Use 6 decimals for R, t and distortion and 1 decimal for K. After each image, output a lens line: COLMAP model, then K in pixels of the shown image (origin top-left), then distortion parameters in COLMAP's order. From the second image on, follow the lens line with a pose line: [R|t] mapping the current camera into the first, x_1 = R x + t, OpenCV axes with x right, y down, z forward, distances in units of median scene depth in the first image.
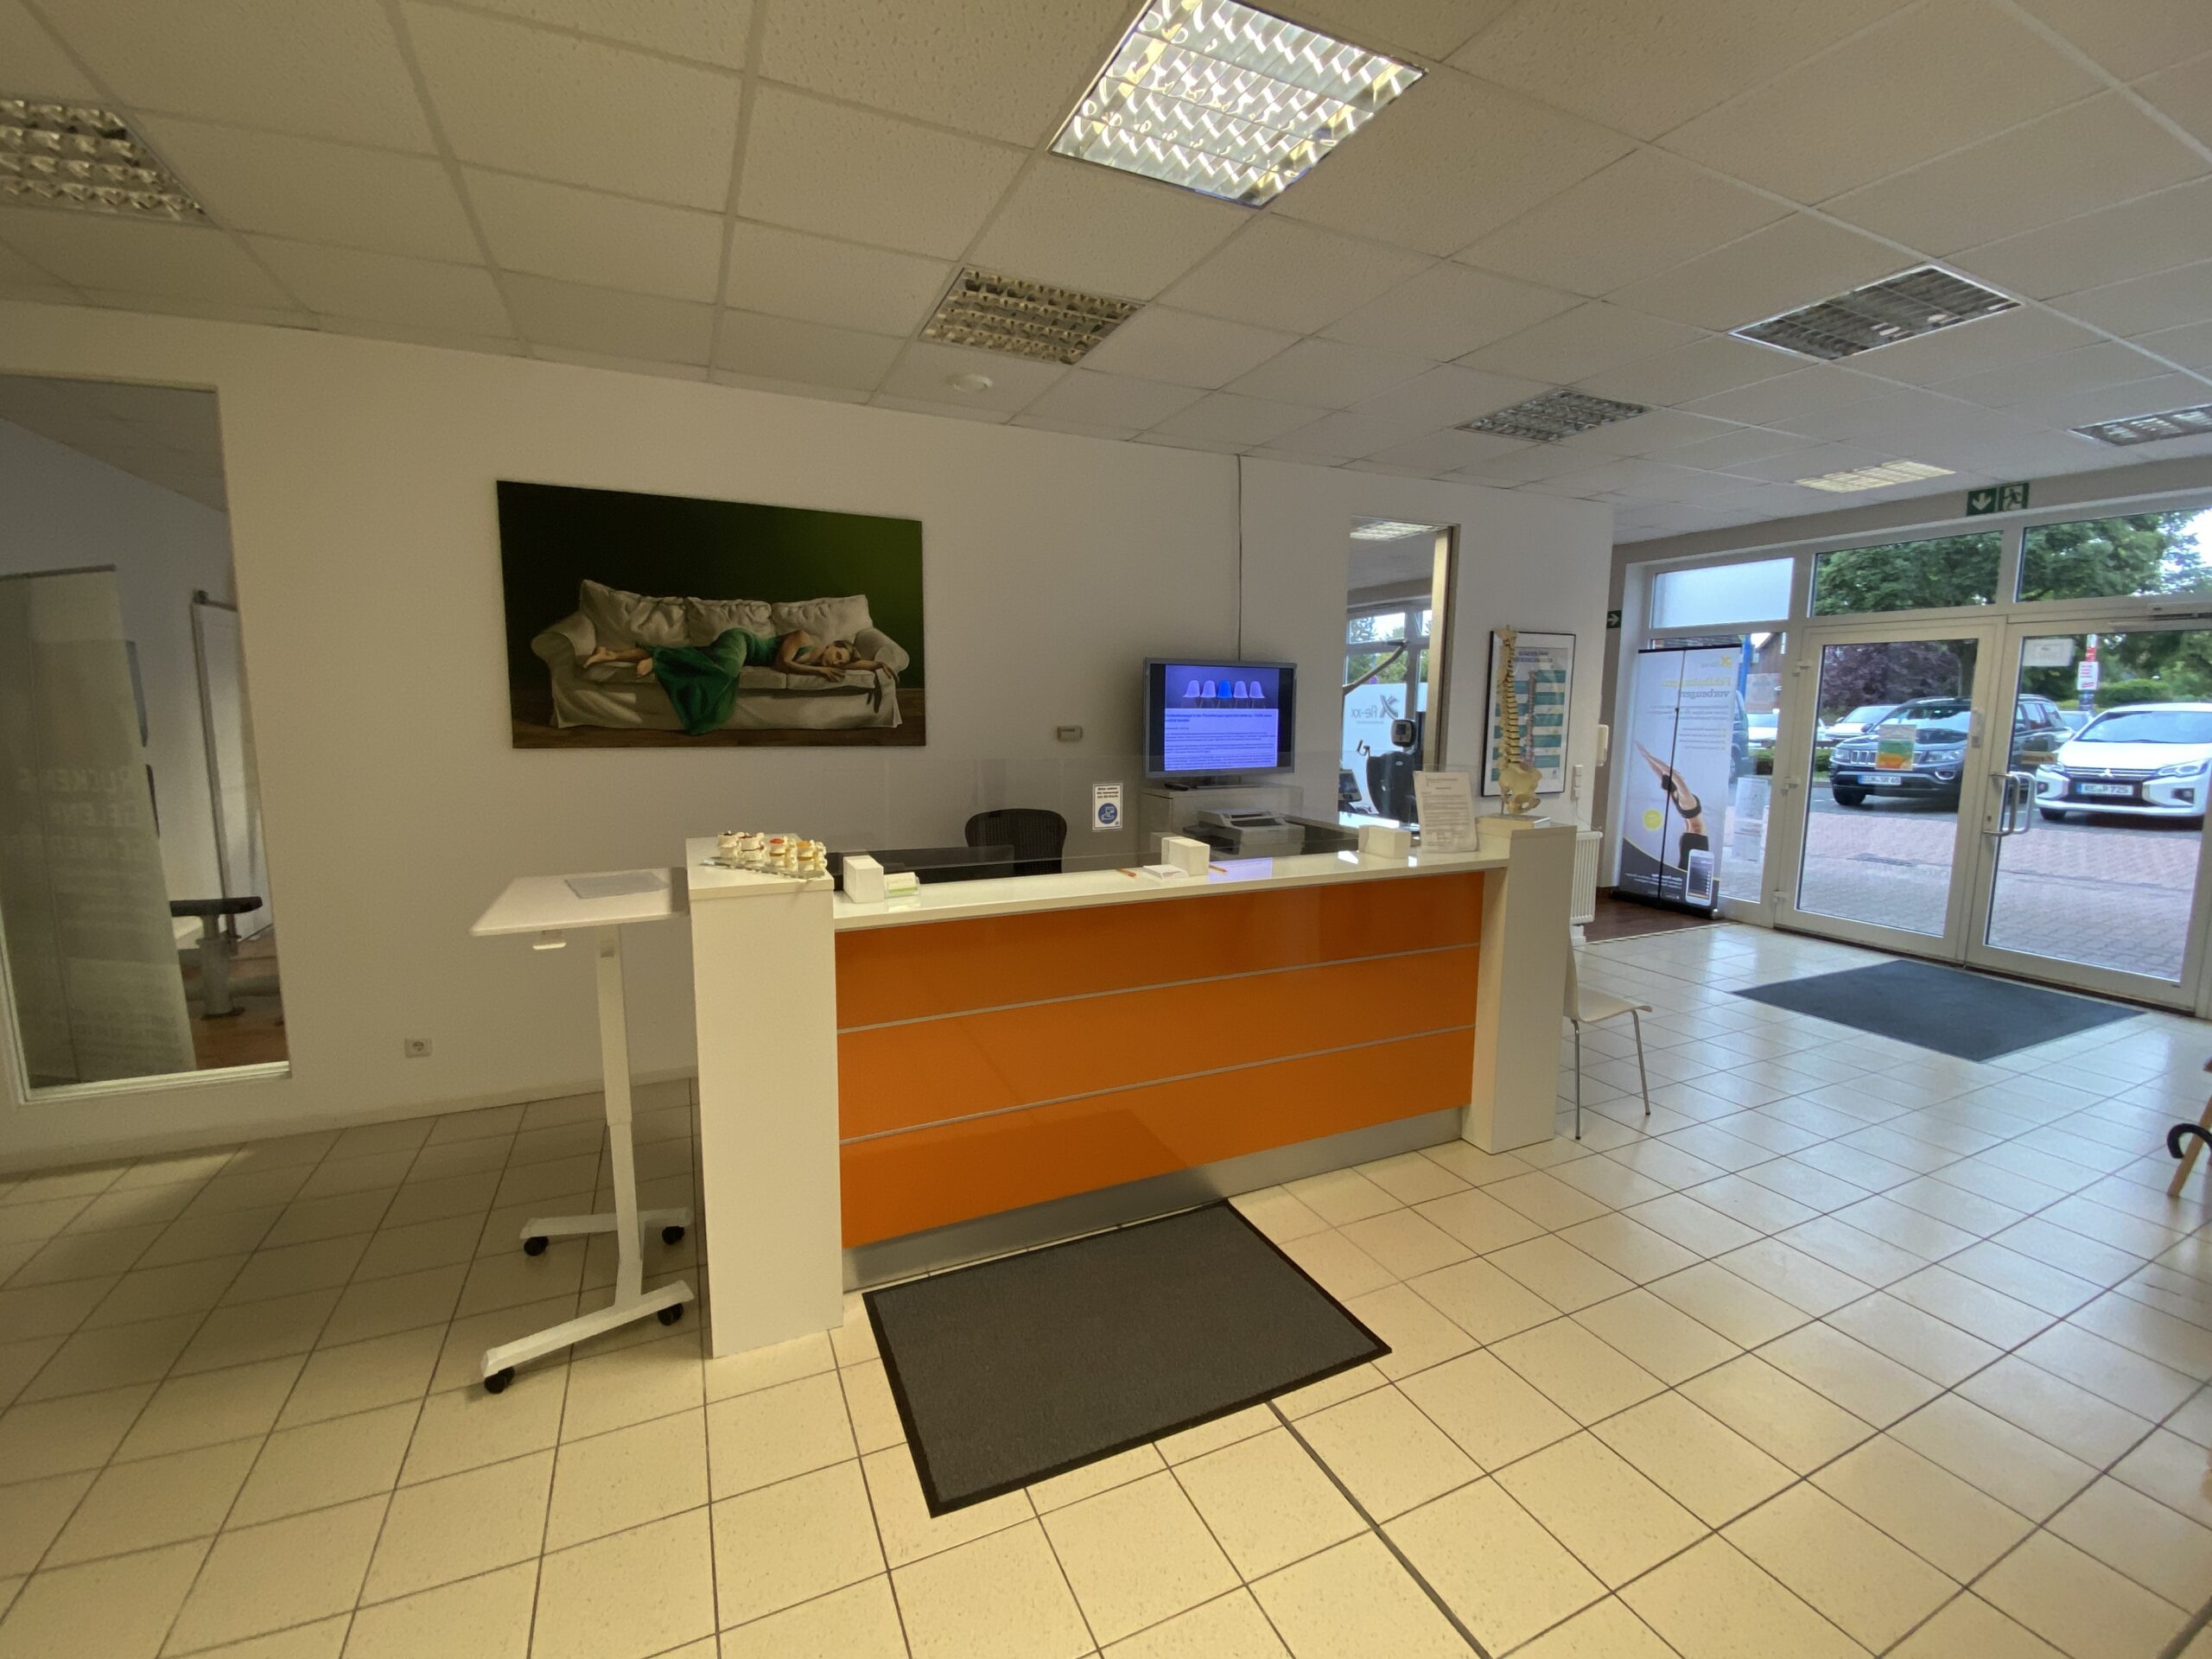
lens RADIAL K [[909.9, 0, 1110.0], [0, 909.9, 843.3], [0, 0, 1]] dist [0.003884, 0.000071]
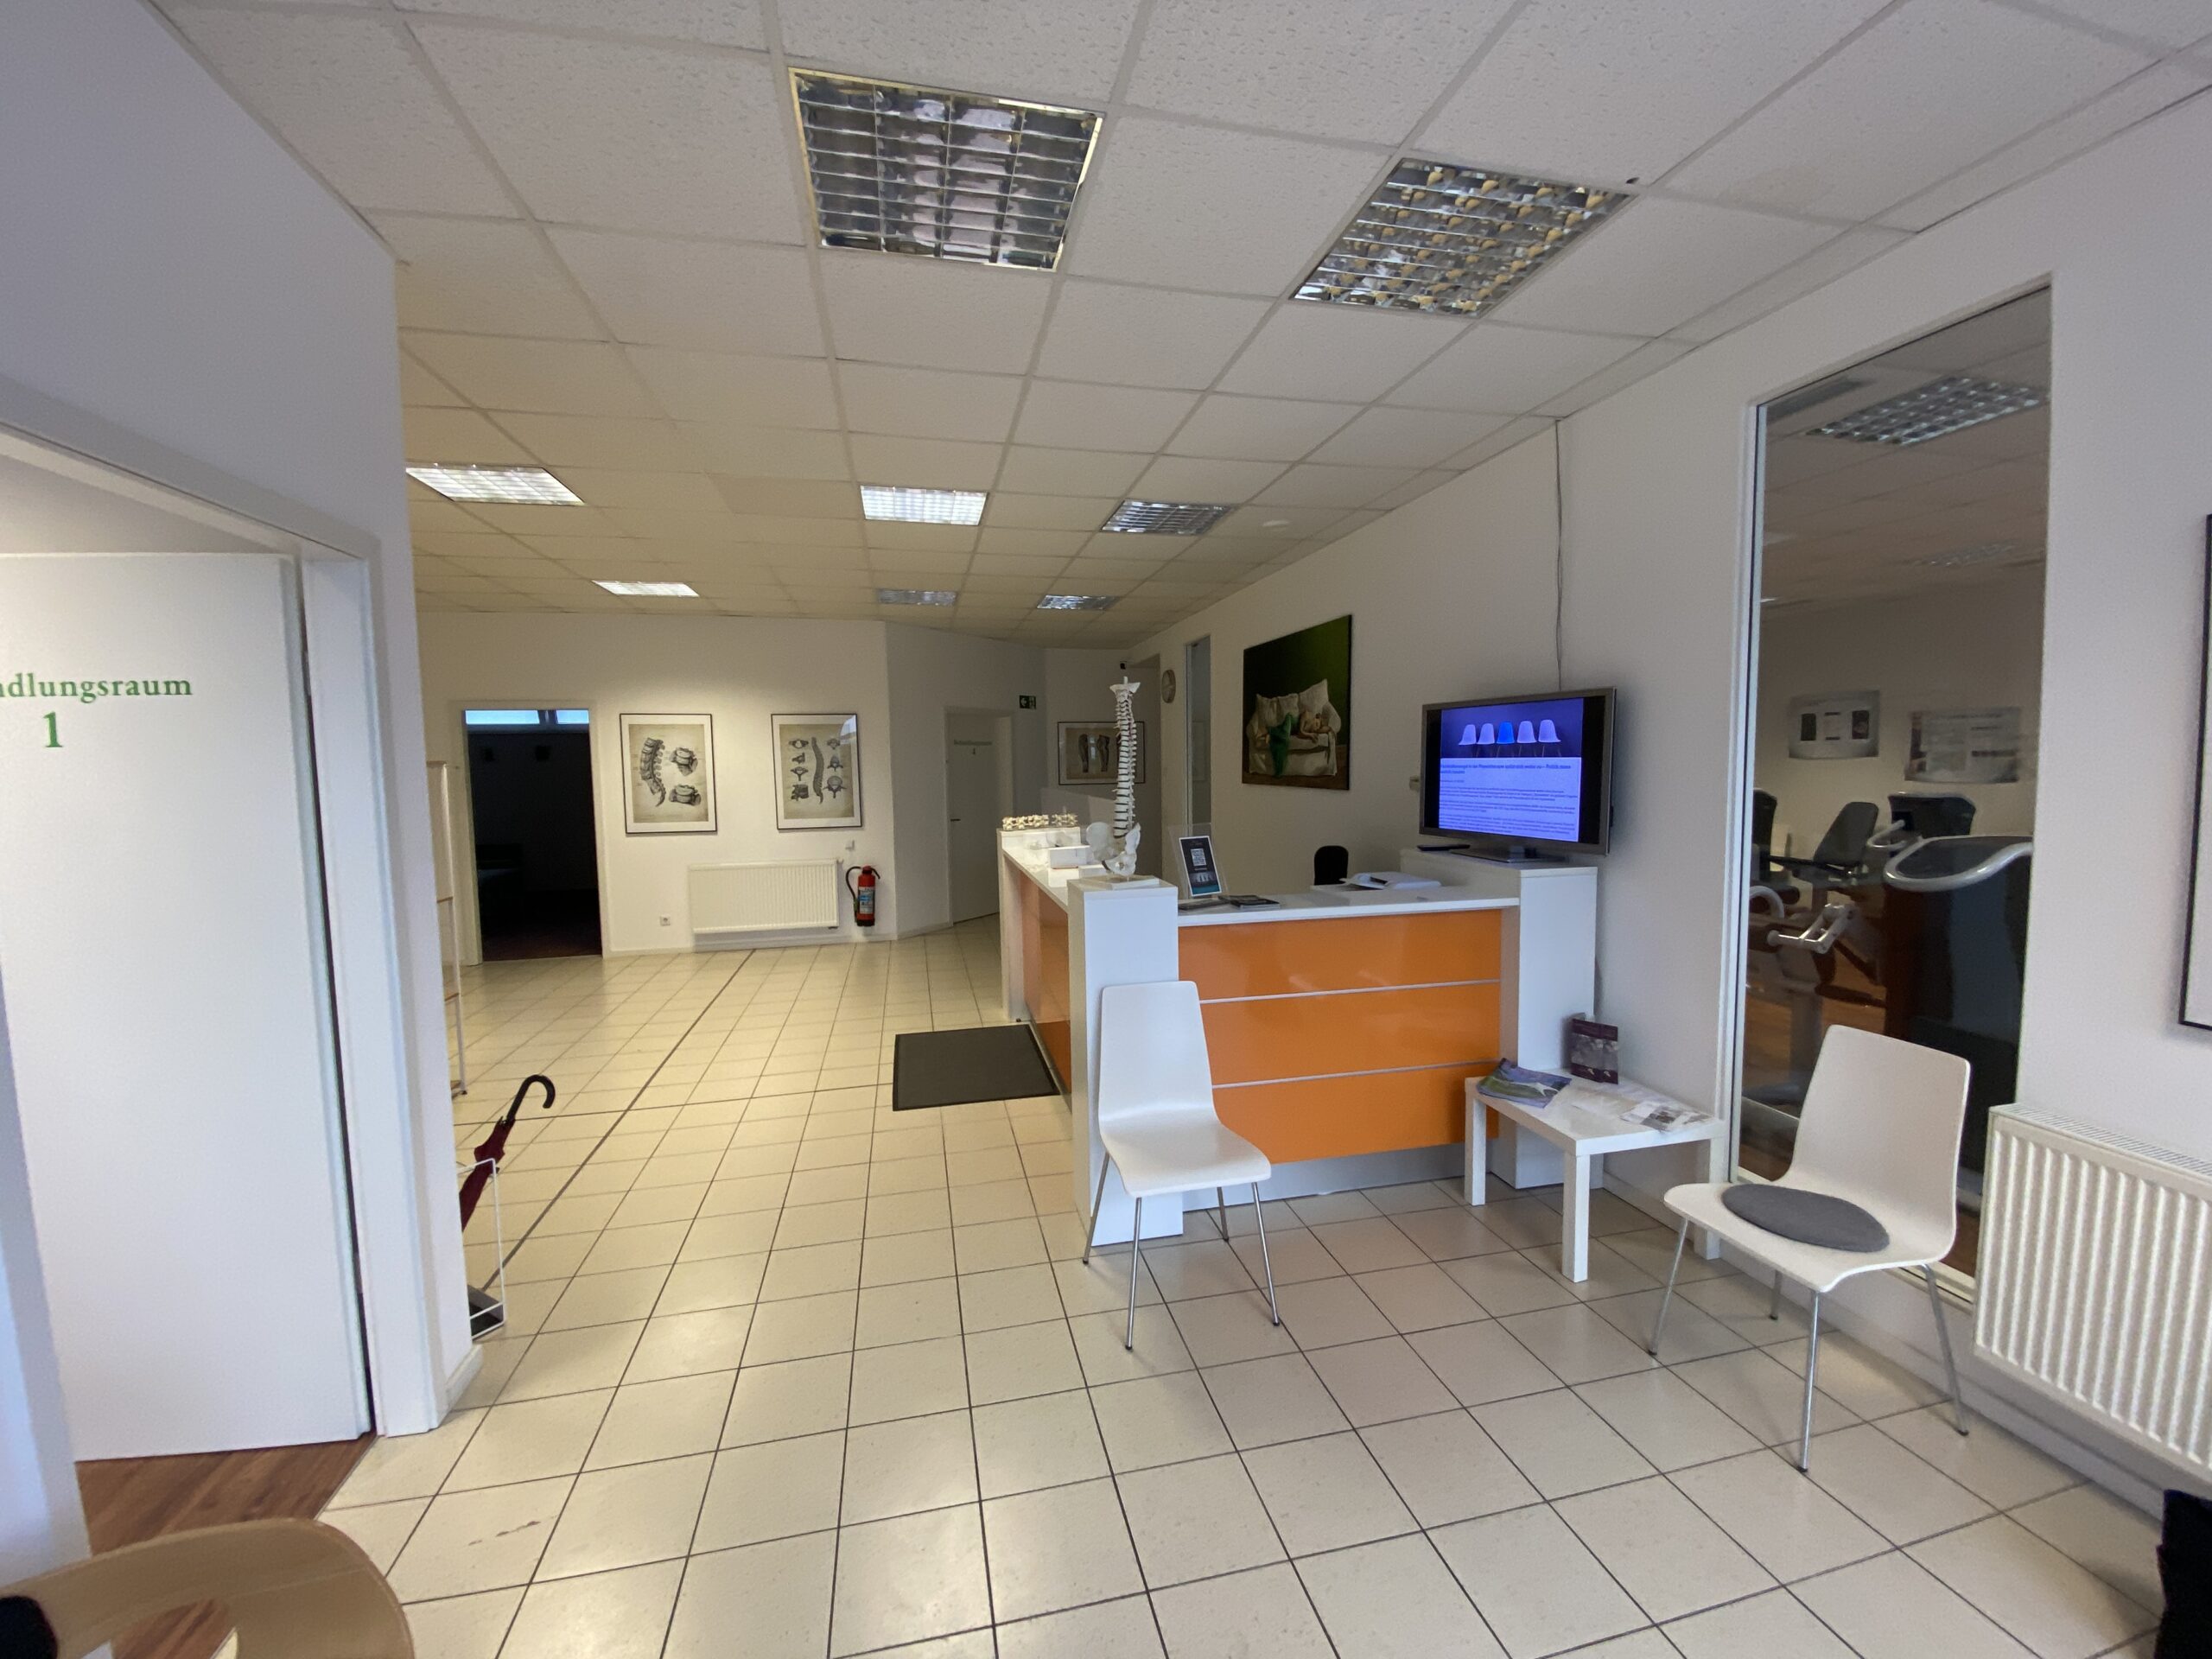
lens RADIAL K [[885.7, 0, 1111.8], [0, 885.7, 829.2], [0, 0, 1]] dist [-0.000514, -0.000011]
pose [[-0.219618, 0.066935, -0.973287, 0.960723], [-0.139879, 0.985175, 0.099315, -0.118458], [0.965506, 0.157954, -0.207000, 0.860376]]
